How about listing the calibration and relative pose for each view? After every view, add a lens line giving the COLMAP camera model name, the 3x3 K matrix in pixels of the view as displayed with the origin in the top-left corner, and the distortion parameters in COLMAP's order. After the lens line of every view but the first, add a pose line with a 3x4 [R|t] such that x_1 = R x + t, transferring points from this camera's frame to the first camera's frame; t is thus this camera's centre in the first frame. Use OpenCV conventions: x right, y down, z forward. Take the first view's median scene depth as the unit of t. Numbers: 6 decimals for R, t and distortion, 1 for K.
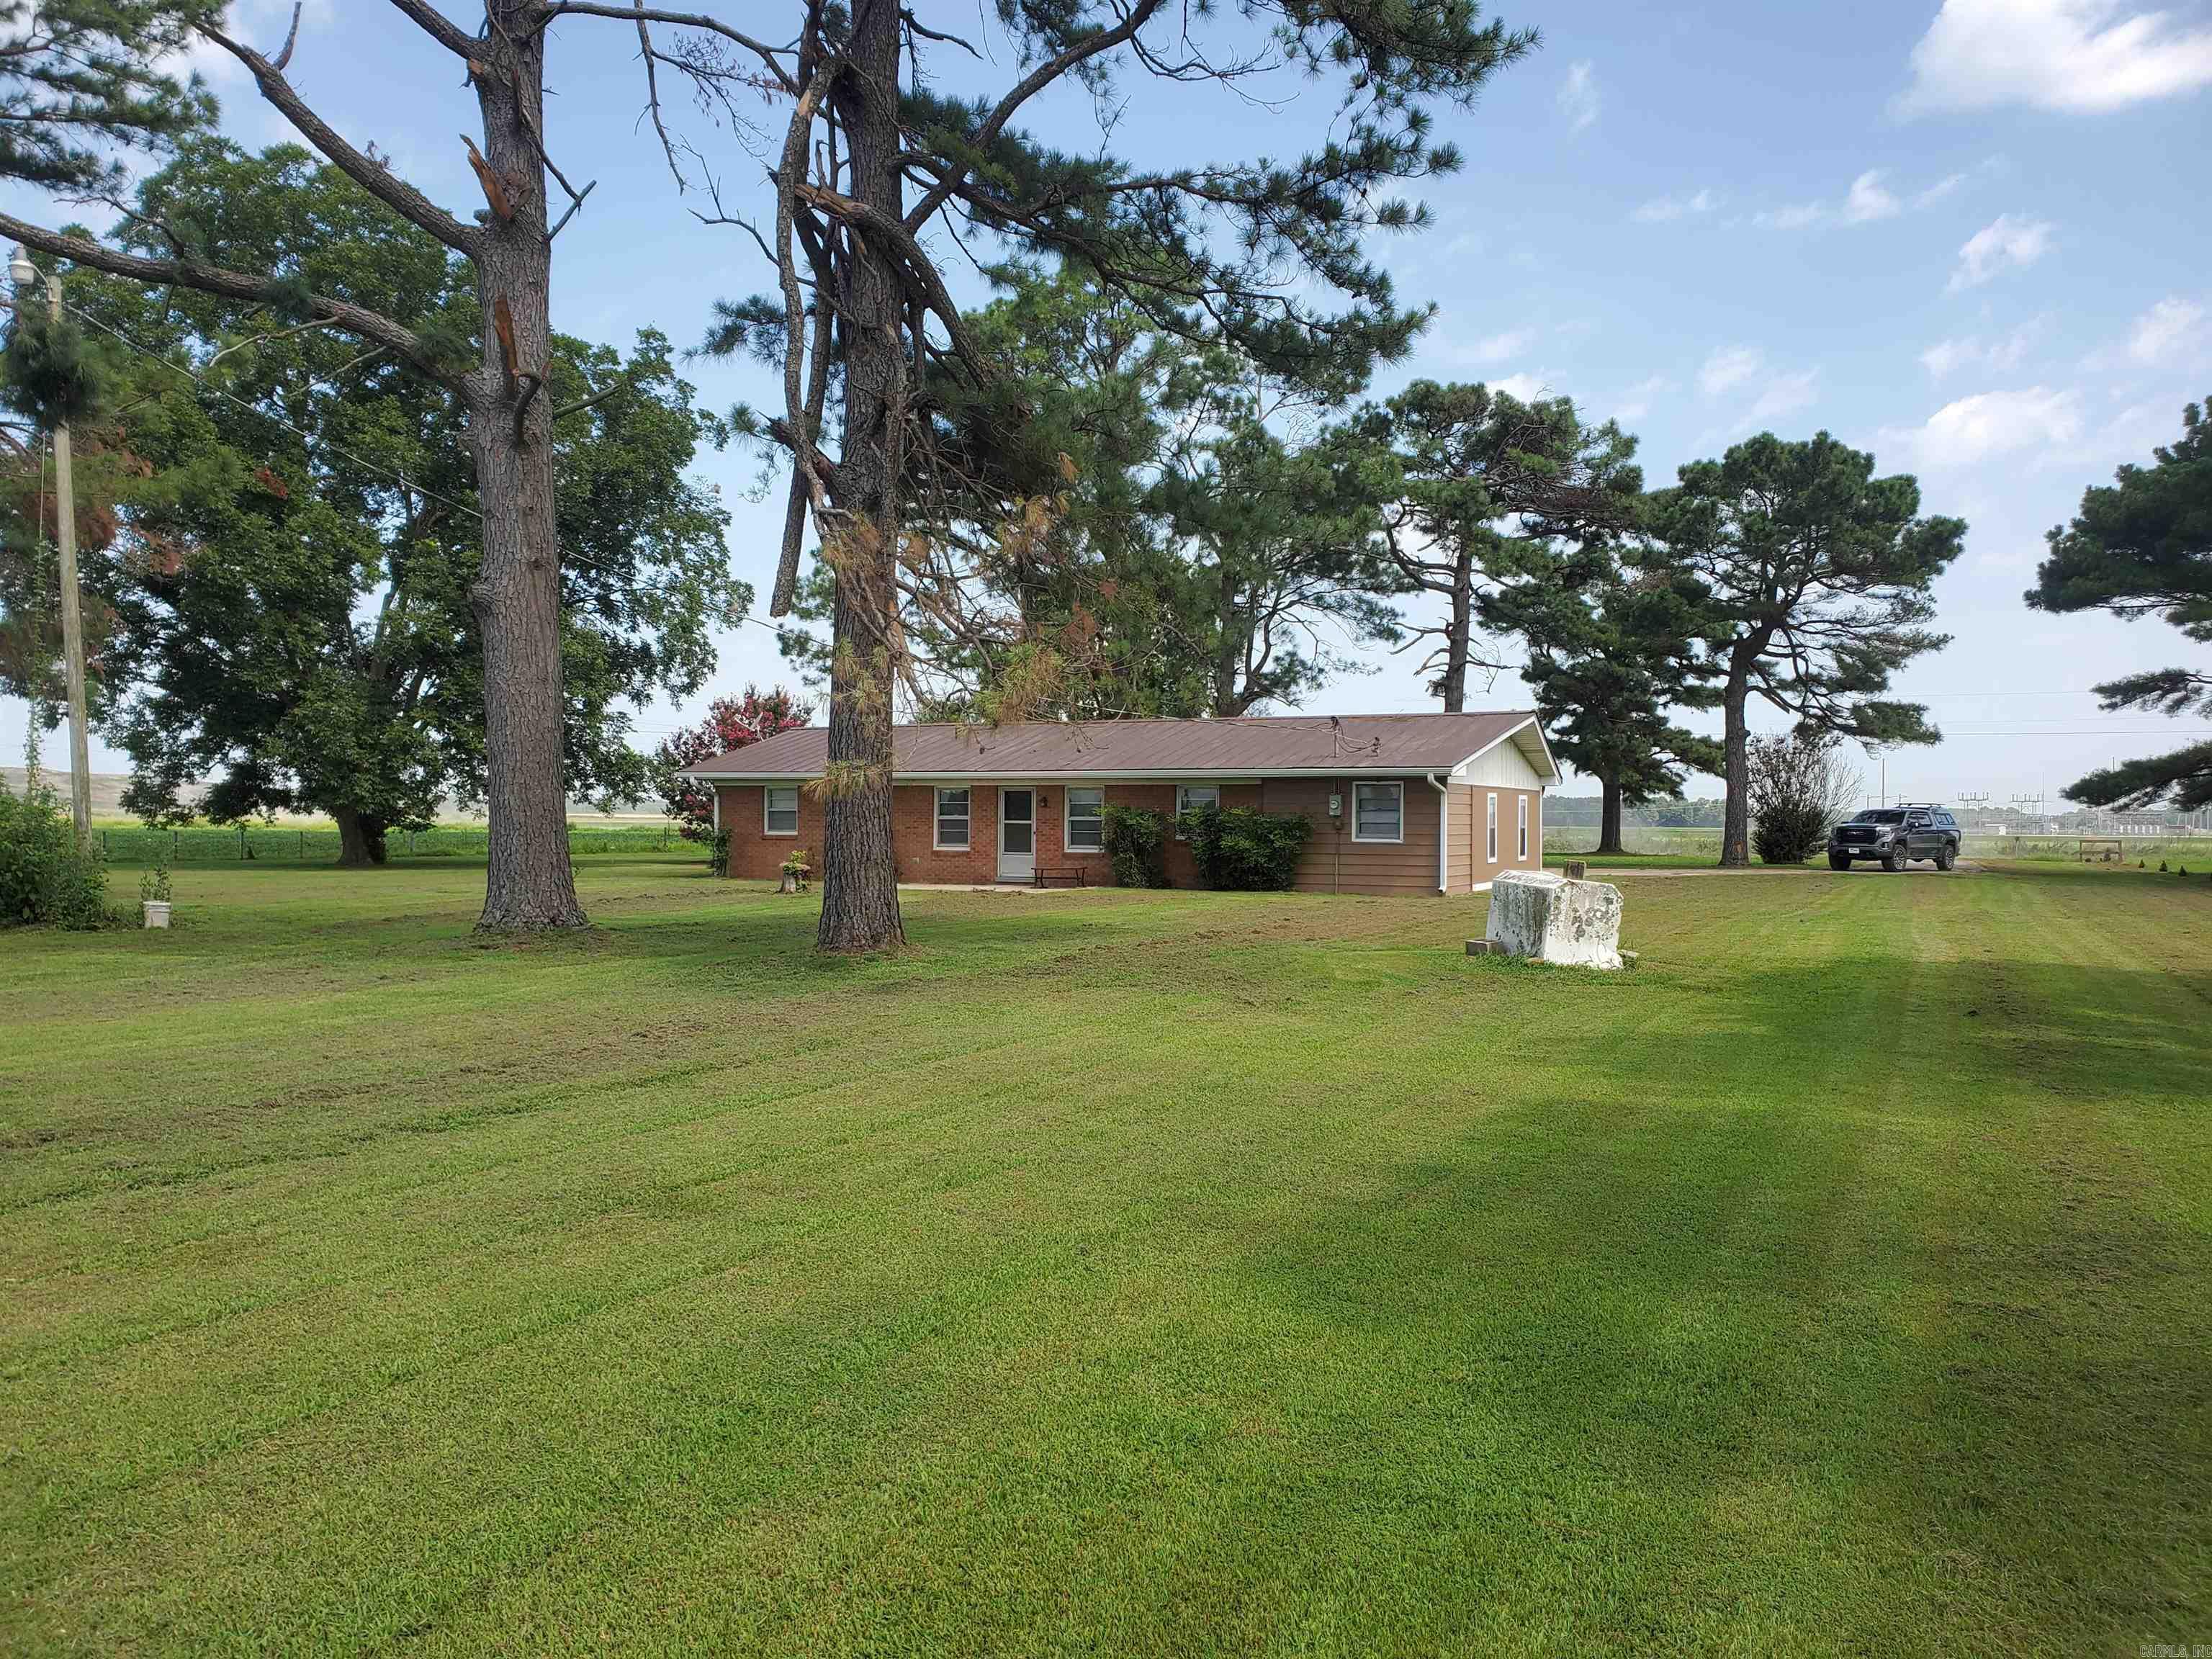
lens RADIAL K [[1693.5, 0, 1040.5], [0, 1693.5, 833.4], [0, 0, 1]] dist [0.114034, -0.223903]
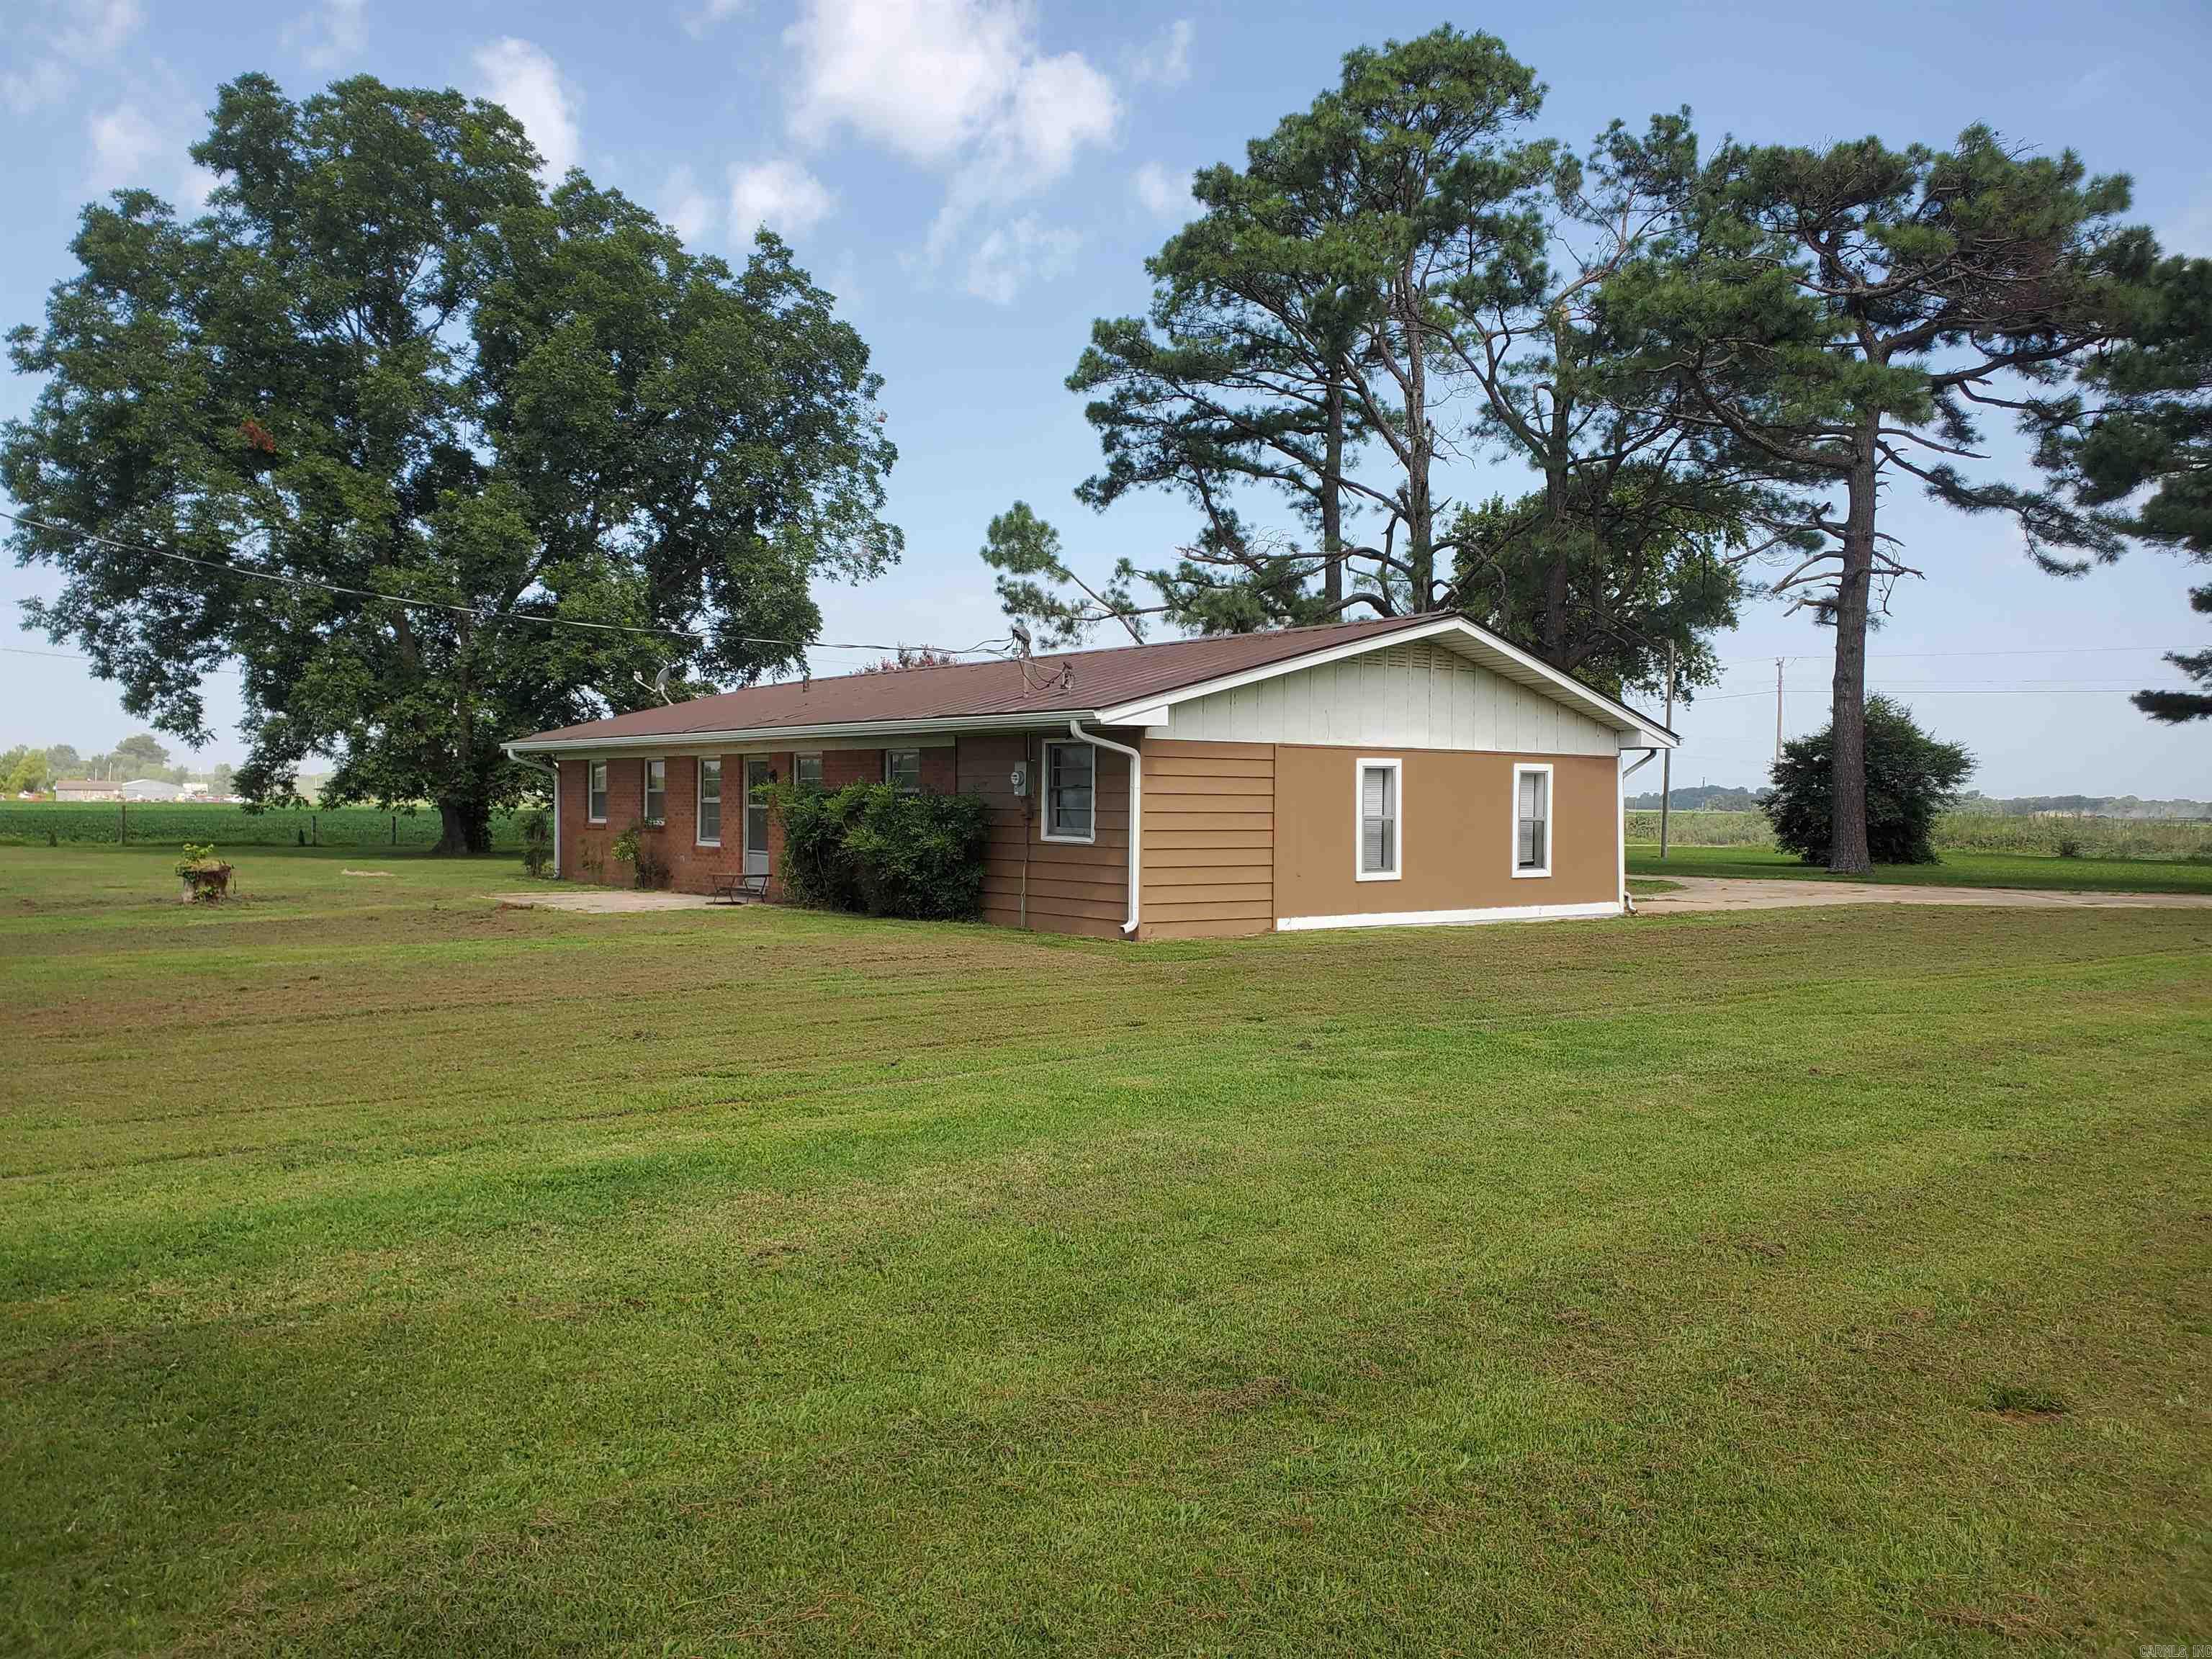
lens RADIAL K [[1693.5, 0, 1040.5], [0, 1693.5, 833.4], [0, 0, 1]] dist [0.114034, -0.223903]
pose [[0.905964, 0.009651, -0.423244, 0.356650], [-0.007208, 0.999947, 0.007372, -0.001579], [0.423293, -0.003628, 0.905986, 0.383618]]
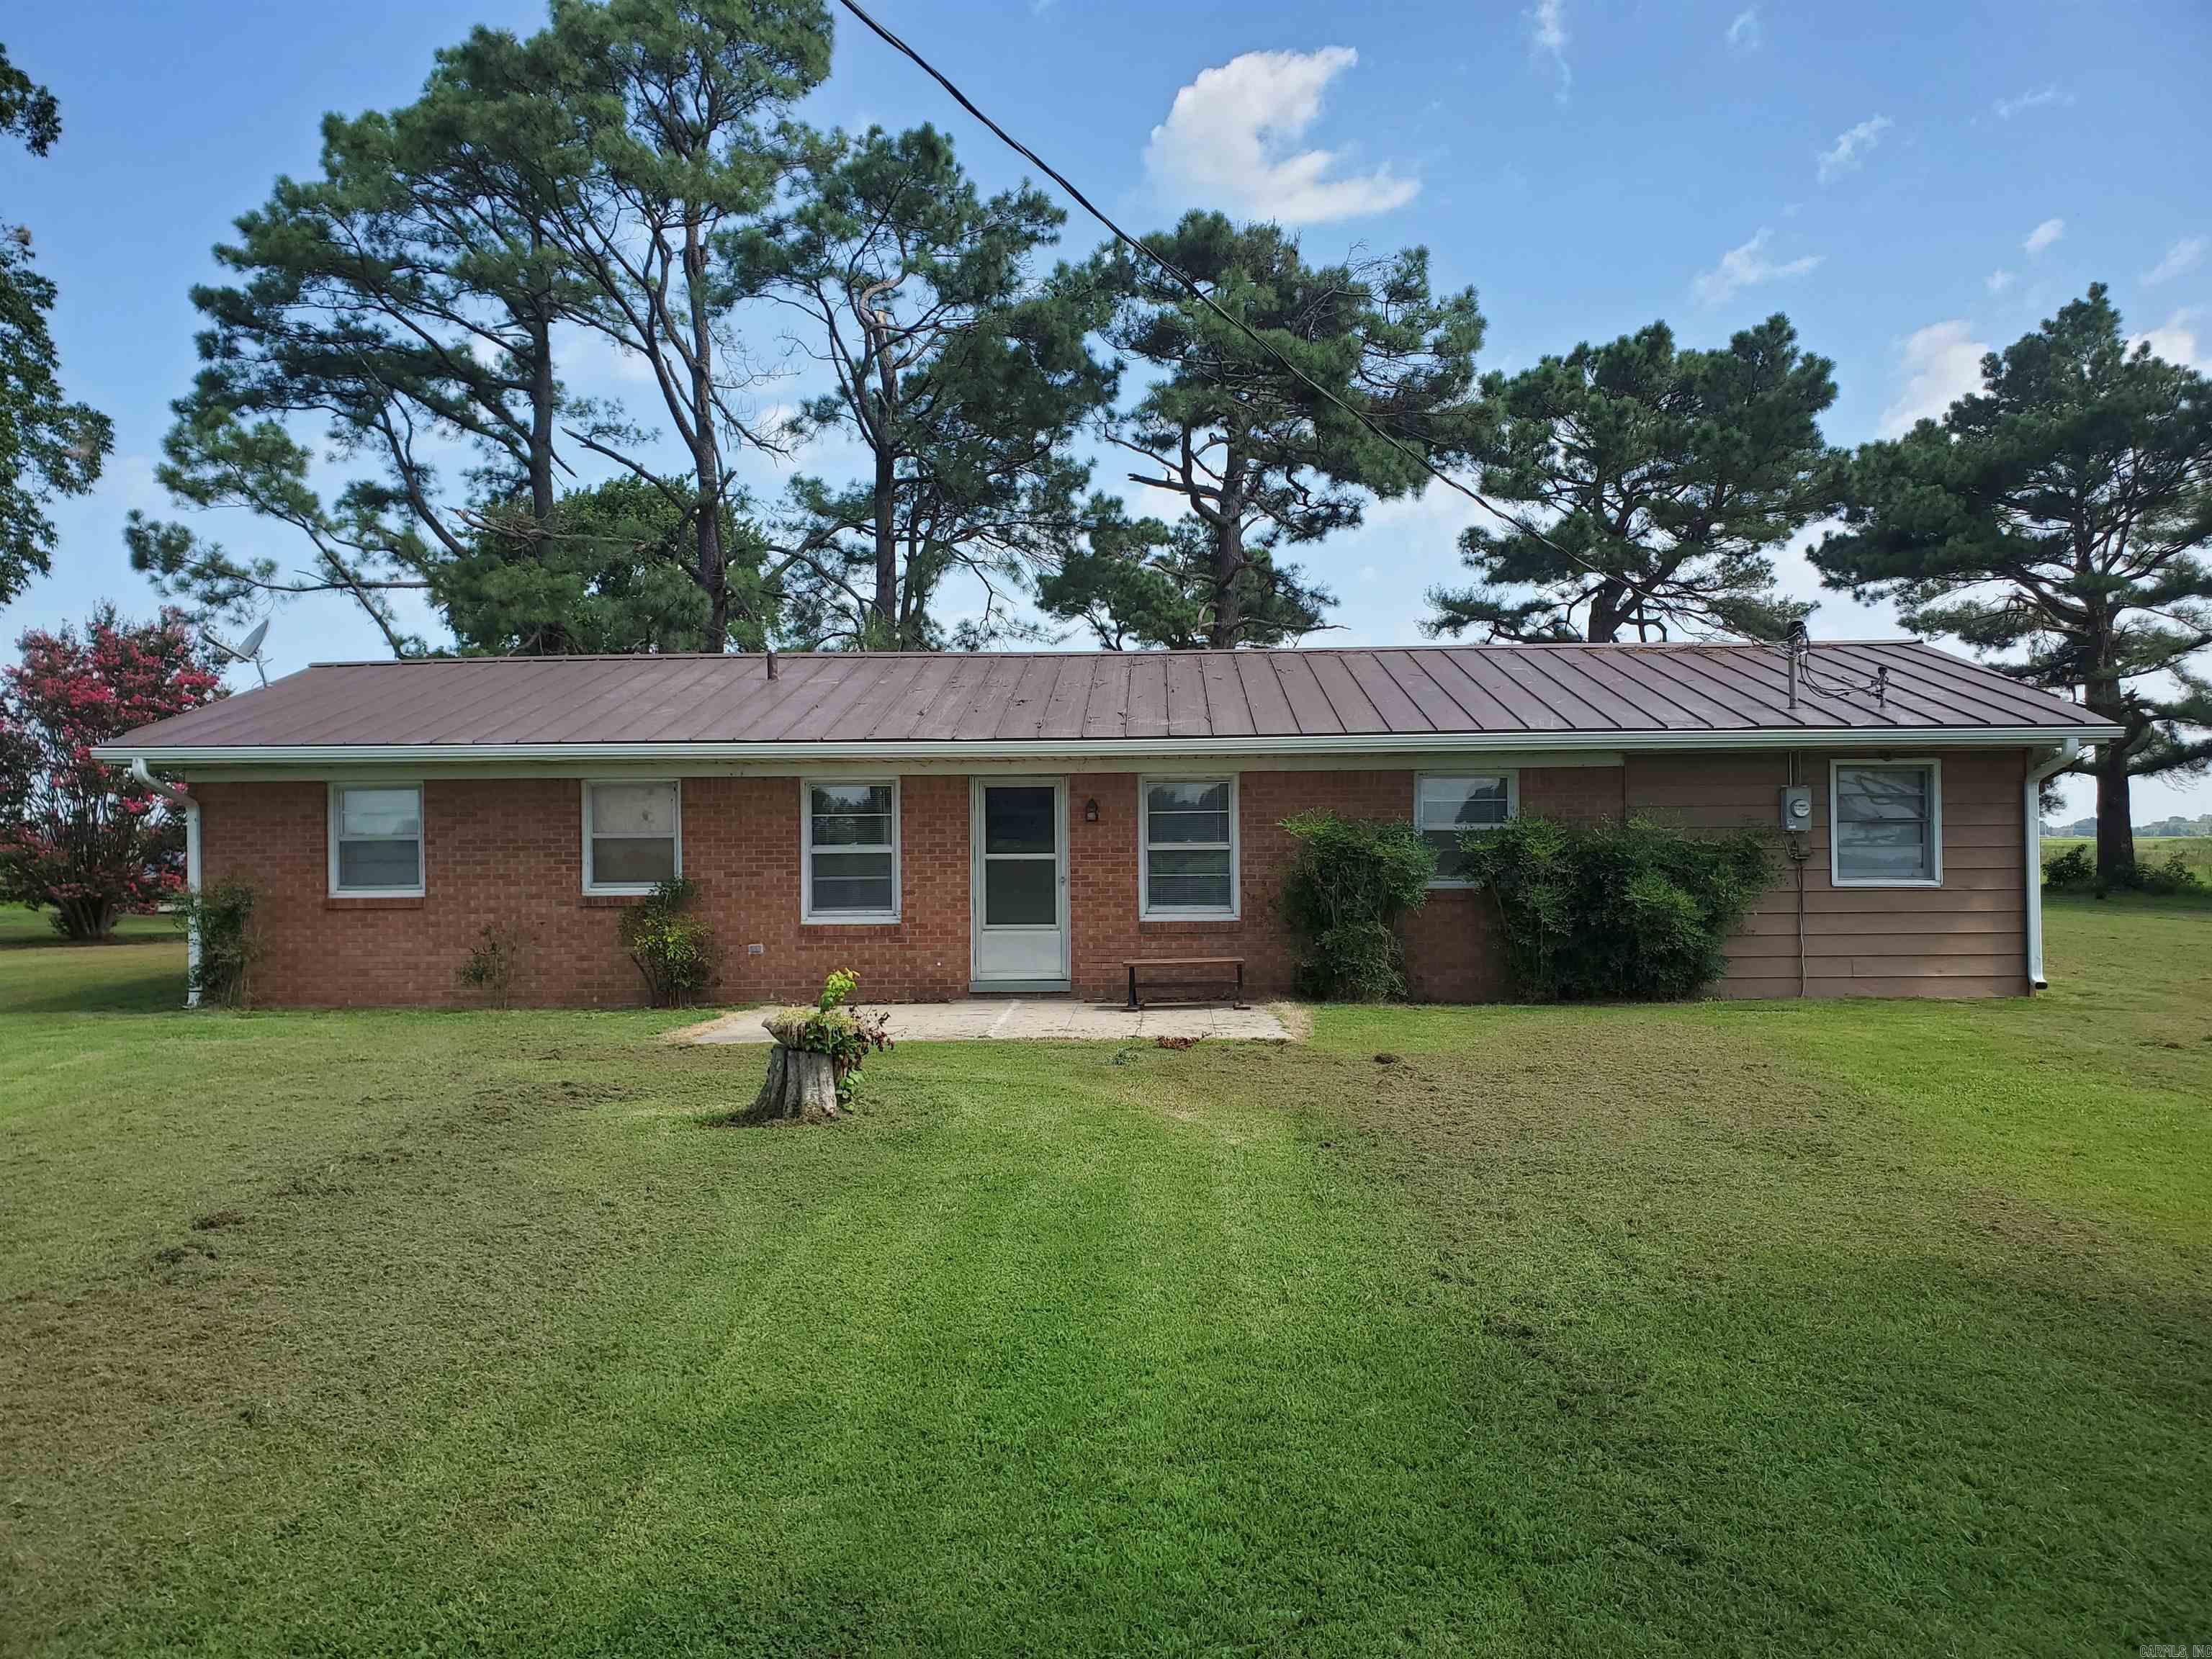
lens RADIAL K [[1749.1, 0, 1090.8], [0, 1749.1, 844.8], [0, 0, 1]] dist [-0.001895, 0.004307]
pose [[0.905848, -0.016274, 0.423291, -0.175913], [0.019181, 0.999813, -0.002607, -0.007625], [-0.423169, 0.010481, 0.905990, 0.530806]]
